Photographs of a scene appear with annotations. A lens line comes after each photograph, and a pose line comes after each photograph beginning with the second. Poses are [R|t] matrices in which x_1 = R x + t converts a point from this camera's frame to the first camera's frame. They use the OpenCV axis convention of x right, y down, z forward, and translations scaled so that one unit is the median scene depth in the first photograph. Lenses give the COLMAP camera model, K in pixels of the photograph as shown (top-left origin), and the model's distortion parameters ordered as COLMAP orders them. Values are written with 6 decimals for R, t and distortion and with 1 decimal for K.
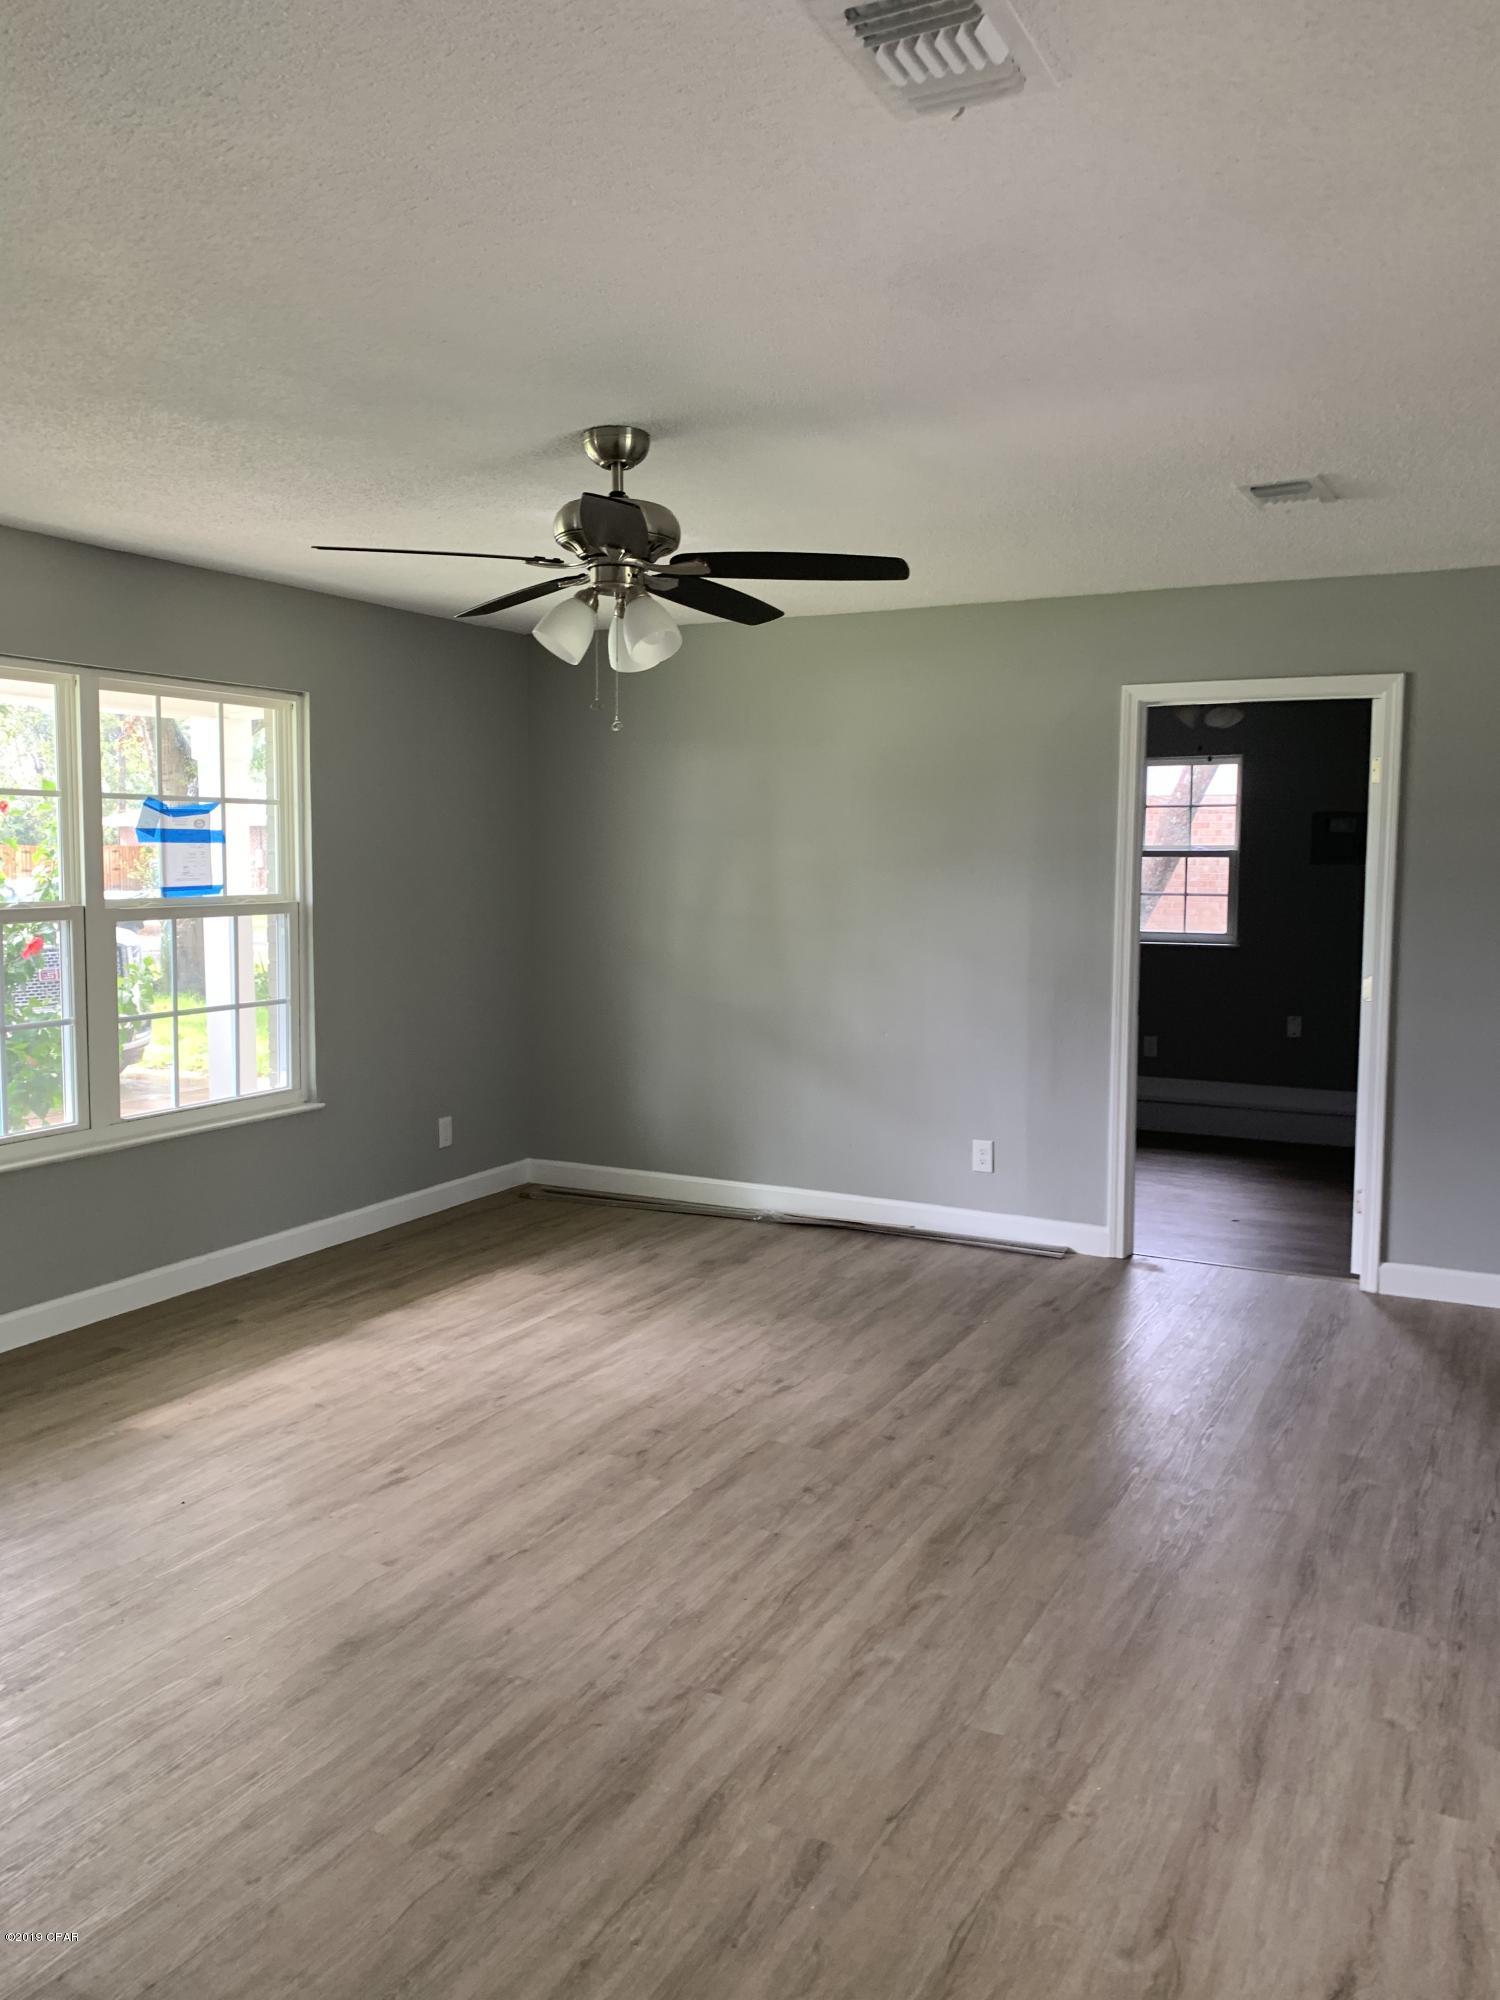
lens RADIAL K [[1520.9, 0, 756.8], [0, 1520.9, 997.1], [0, 0, 1]] dist [-0.008250, 0.000048]
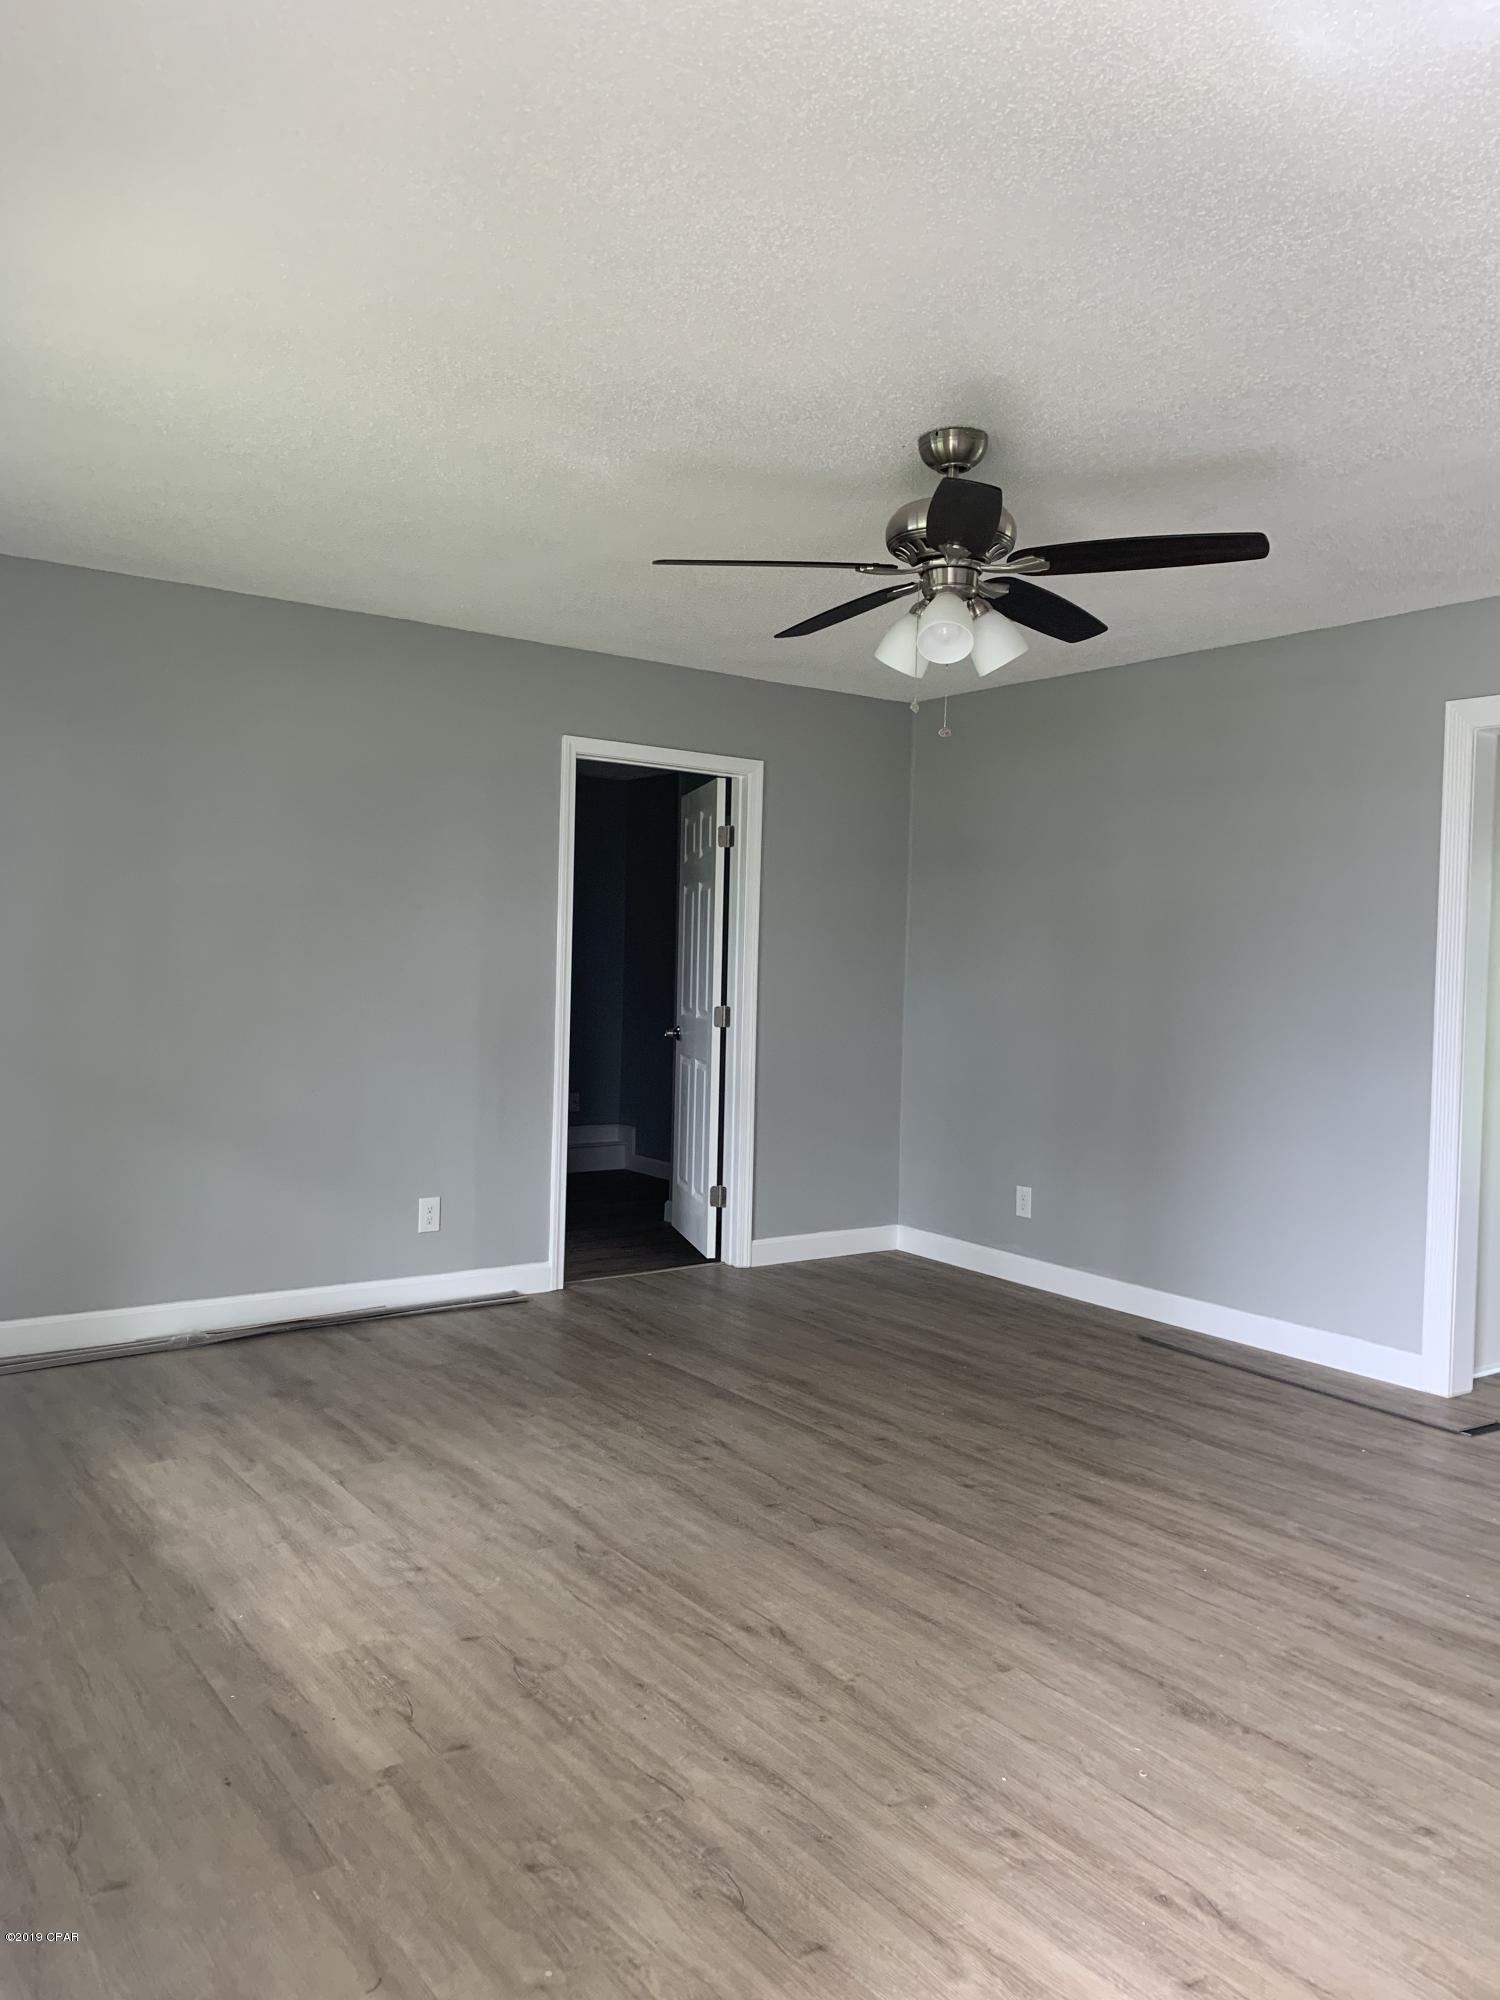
lens RADIAL K [[1520.9, 0, 746.6], [0, 1520.9, 998.3], [0, 0, 1]] dist [-0.008250, 0.000048]
pose [[0.489200, -0.028719, 0.871699, -0.795823], [0.074875, 0.997151, -0.009169, -0.008406], [-0.868952, 0.069754, 0.489956, 0.508976]]
